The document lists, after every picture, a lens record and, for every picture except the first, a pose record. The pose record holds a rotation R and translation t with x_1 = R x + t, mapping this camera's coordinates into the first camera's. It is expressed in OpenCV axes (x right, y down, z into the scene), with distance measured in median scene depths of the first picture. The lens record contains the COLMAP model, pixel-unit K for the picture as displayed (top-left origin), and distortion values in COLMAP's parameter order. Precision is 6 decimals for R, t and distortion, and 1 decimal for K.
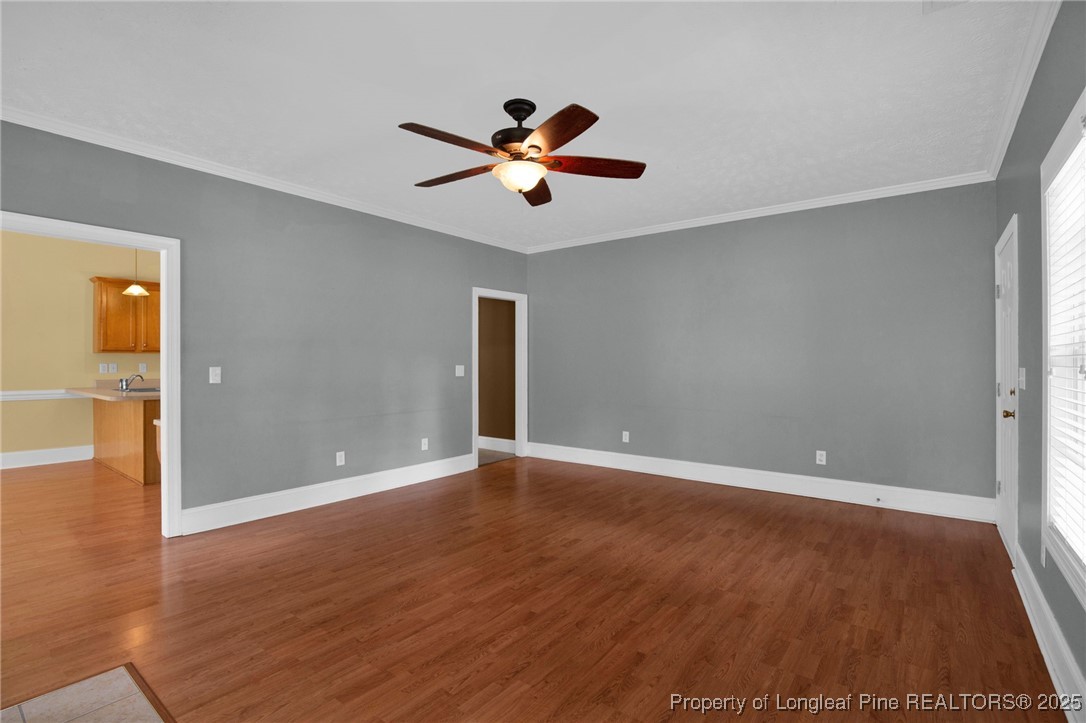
lens RADIAL K [[507.7, 0, 542.6], [0, 507.7, 359.1], [0, 0, 1]] dist [-0.032145, 0.004408]
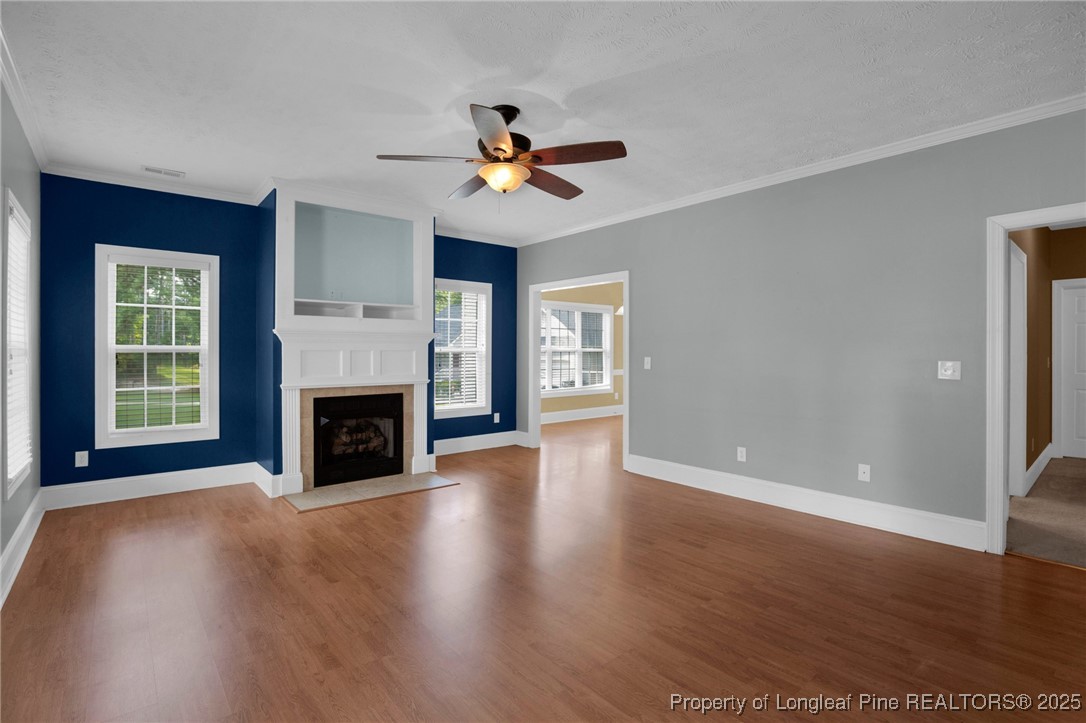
lens RADIAL K [[507.7, 0, 545.2], [0, 507.7, 357.7], [0, 0, 1]] dist [-0.032145, 0.004408]
pose [[-0.202225, 0.008782, -0.979300, 0.729200], [0.004500, 0.999958, 0.008038, 0.002783], [0.979329, -0.002782, -0.202256, 0.972116]]
